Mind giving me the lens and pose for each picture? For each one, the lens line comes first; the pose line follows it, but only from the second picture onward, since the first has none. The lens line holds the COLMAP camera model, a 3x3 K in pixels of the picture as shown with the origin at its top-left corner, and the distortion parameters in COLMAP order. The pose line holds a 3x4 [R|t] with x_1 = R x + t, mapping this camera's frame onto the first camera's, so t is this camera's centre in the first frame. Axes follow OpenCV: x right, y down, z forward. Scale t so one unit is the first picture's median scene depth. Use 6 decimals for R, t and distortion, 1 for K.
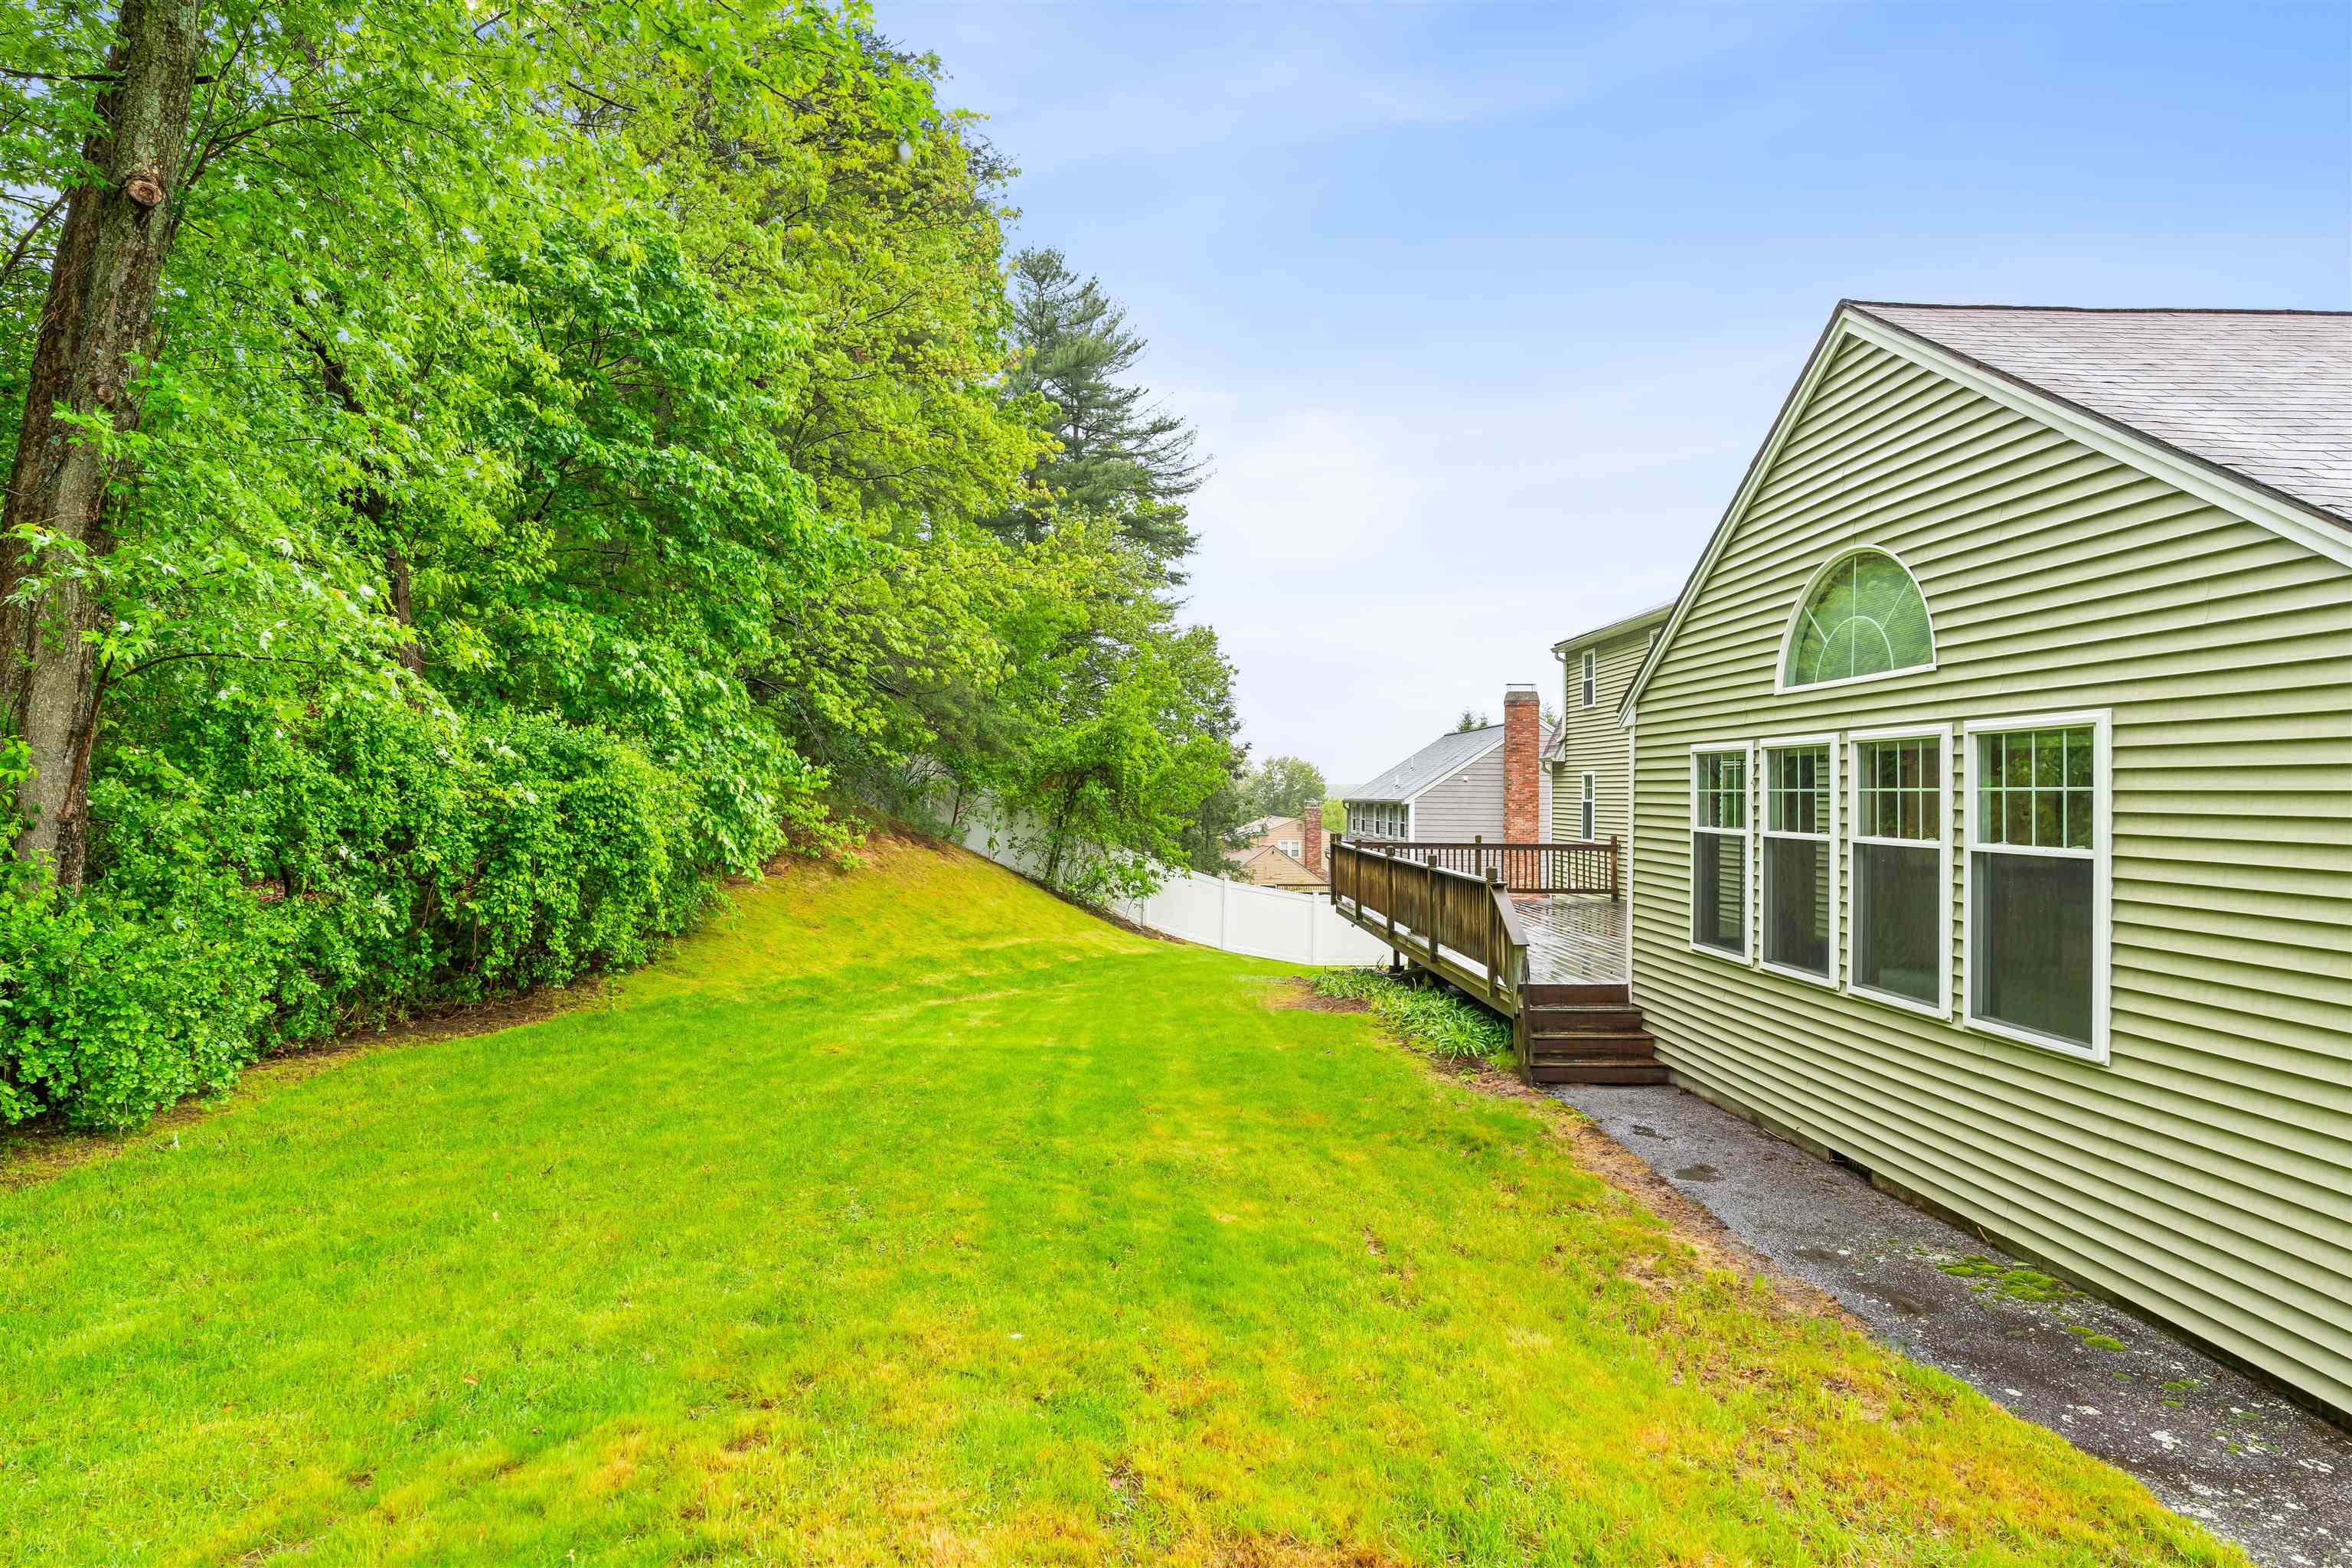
lens RADIAL K [[1220.3, 0, 1180.1], [0, 1220.3, 768.9], [0, 0, 1]] dist [-0.001611, -0.000471]
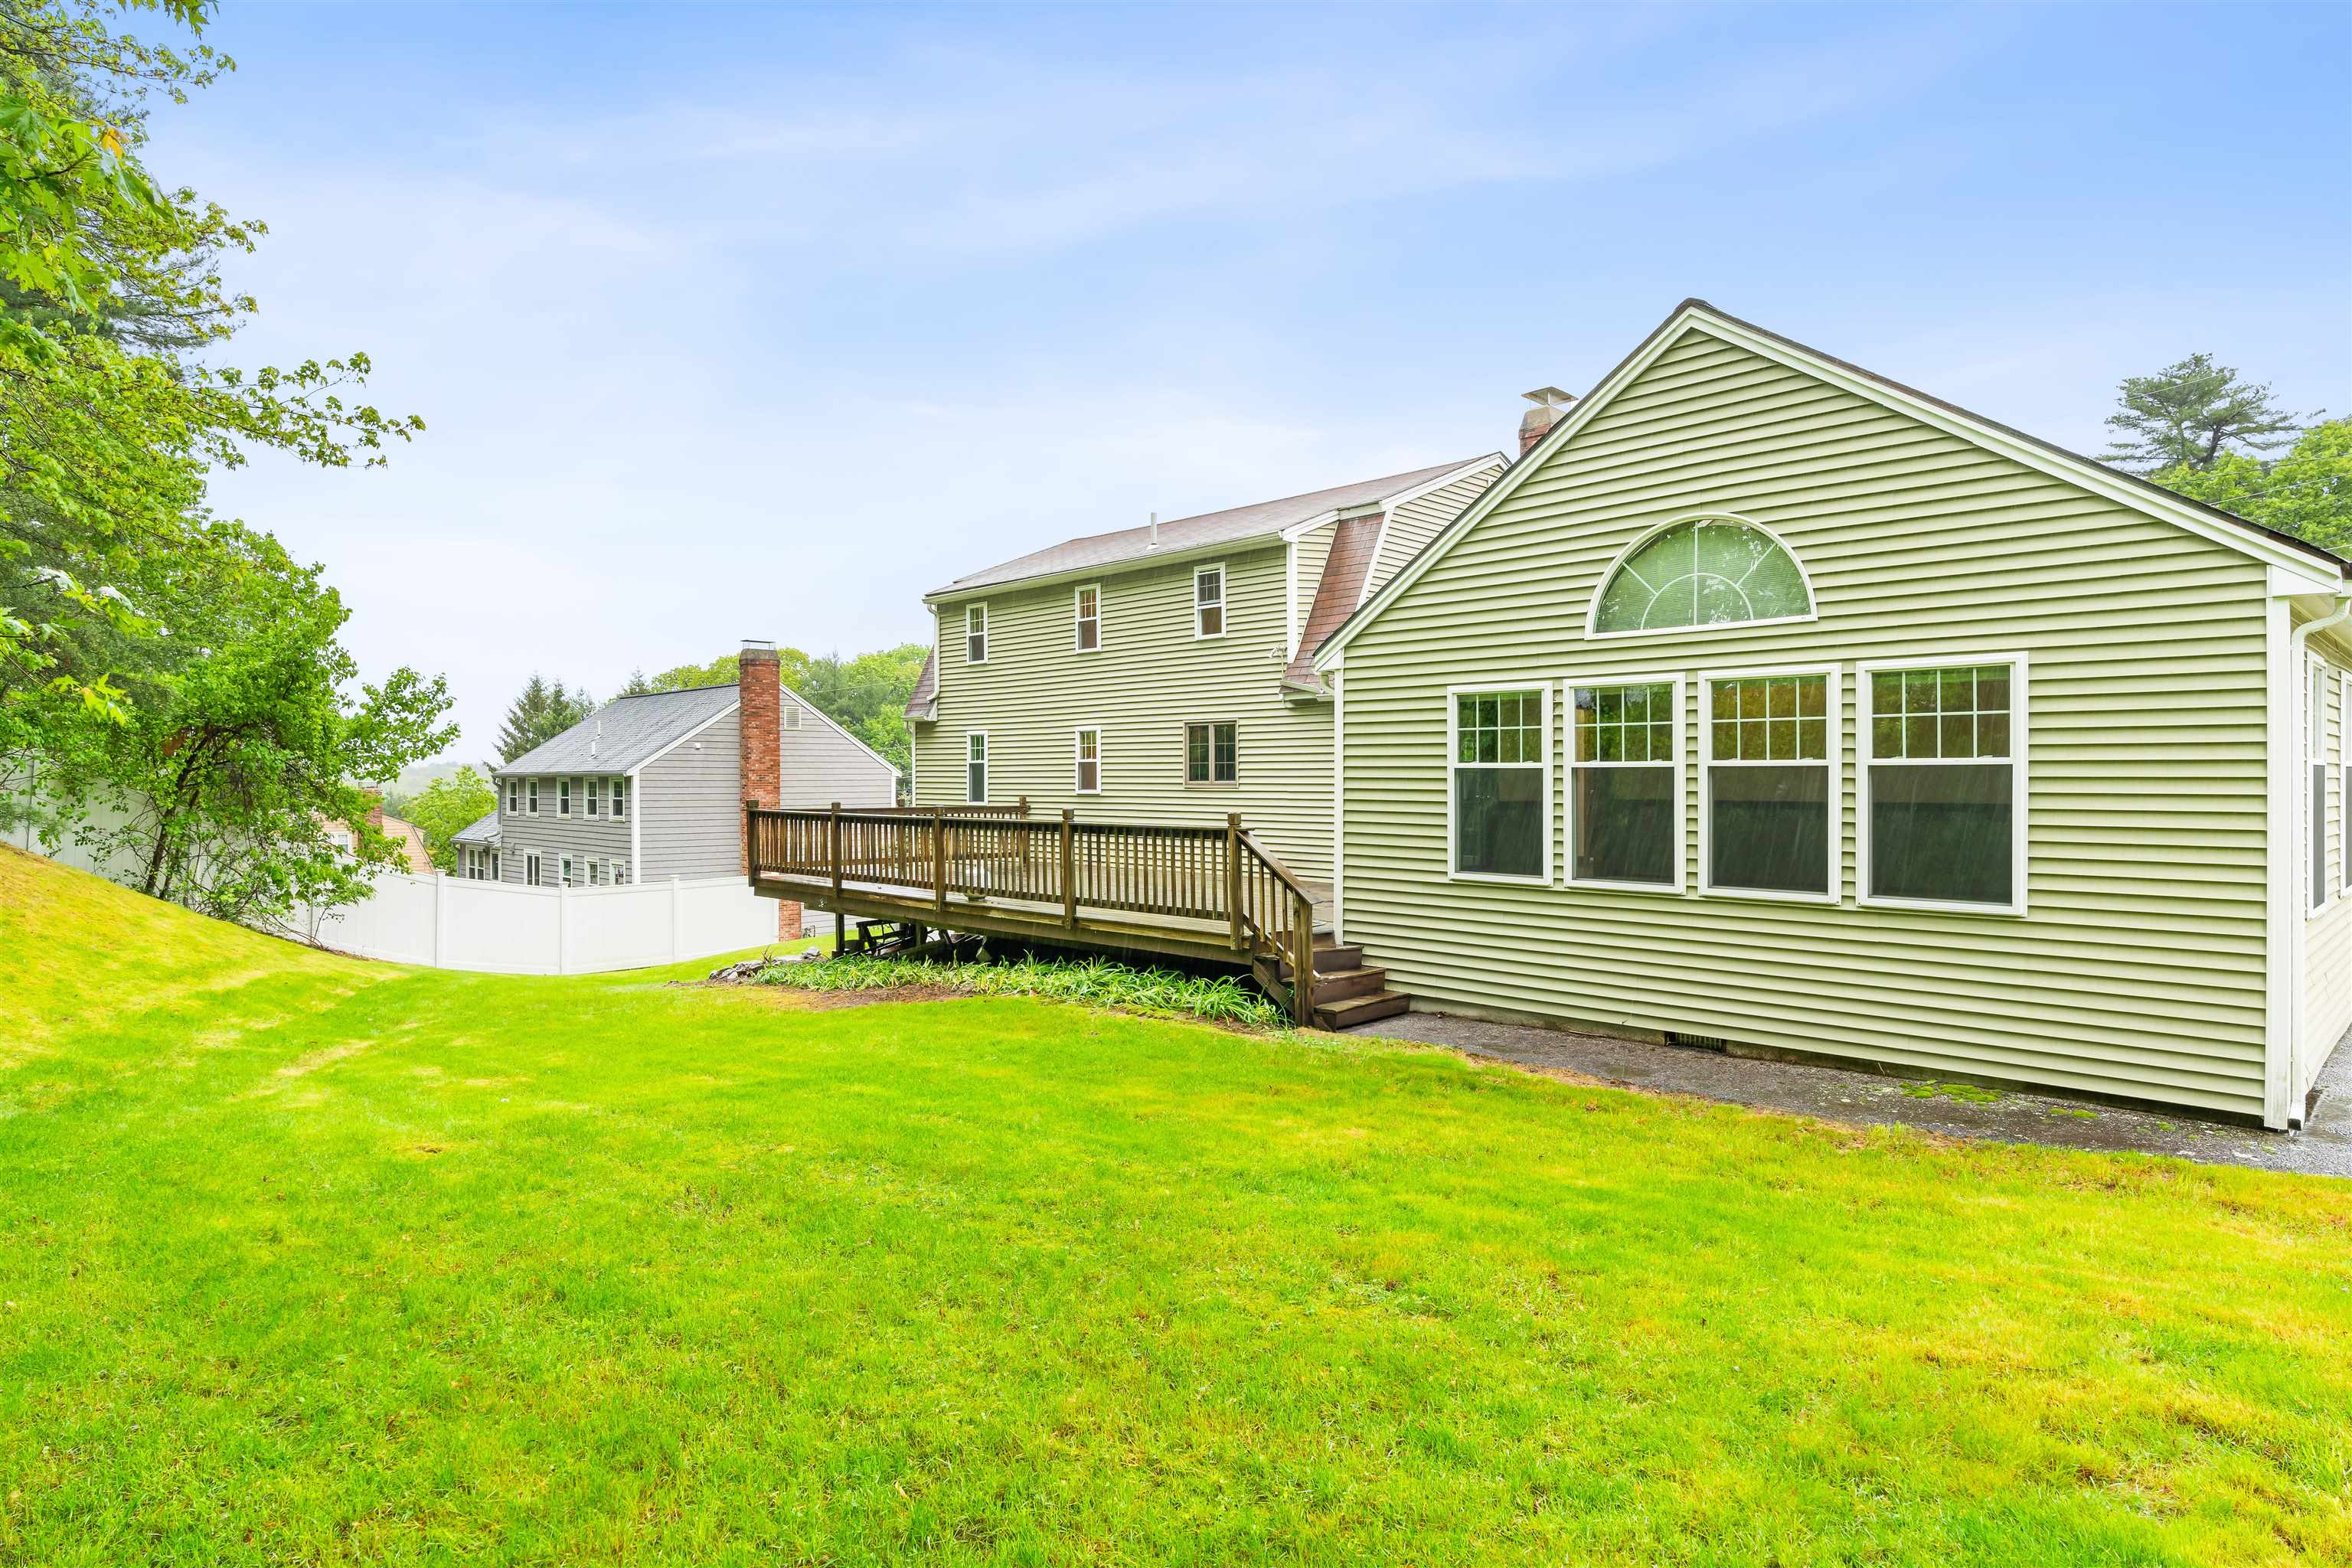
lens RADIAL K [[1292.7, 0, 1186.2], [0, 1292.7, 782.1], [0, 0, 1]] dist [-0.003502, -0.000851]
pose [[0.737012, -0.010733, 0.675794, -0.589188], [-0.006677, 0.999709, 0.023159, 0.044960], [-0.675847, -0.021580, 0.736726, 0.383300]]
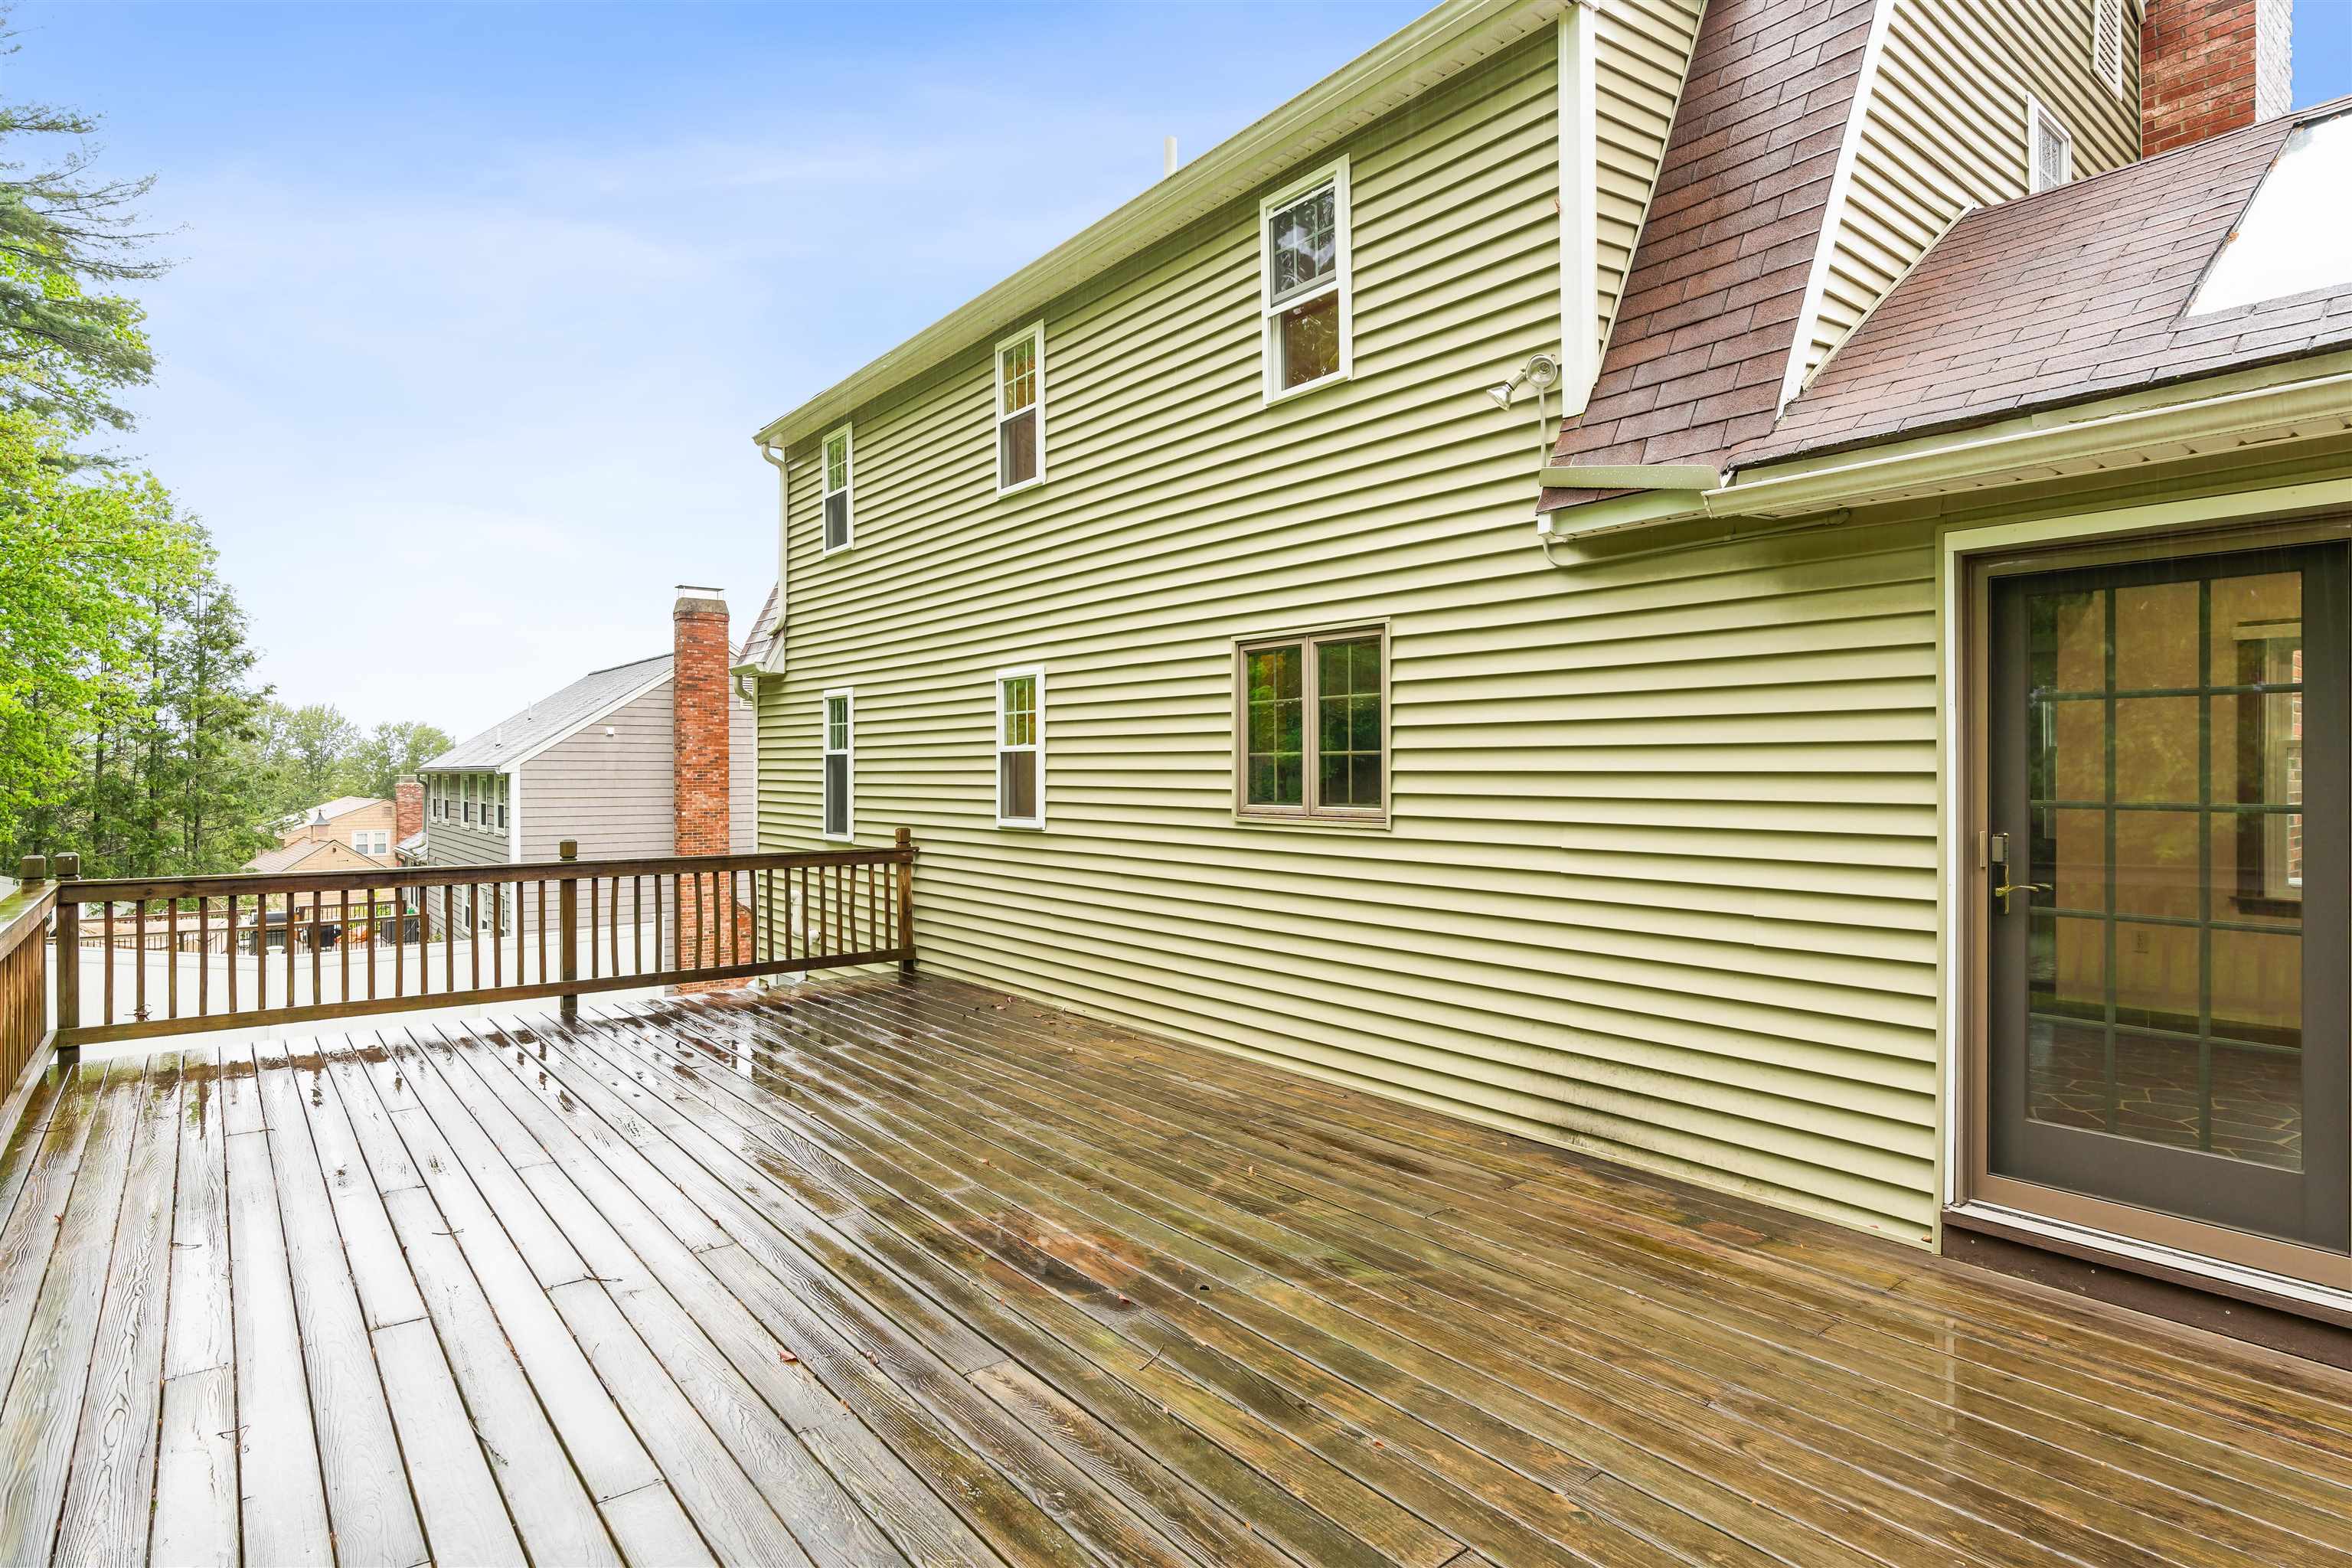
lens RADIAL K [[1220.3, 0, 1180.1], [0, 1220.3, 768.9], [0, 0, 1]] dist [-0.001611, -0.000471]
pose [[0.801634, -0.011313, 0.597708, 0.416506], [-0.002350, 0.999754, 0.022074, 0.056557], [-0.597810, -0.019100, 0.801410, 1.422671]]
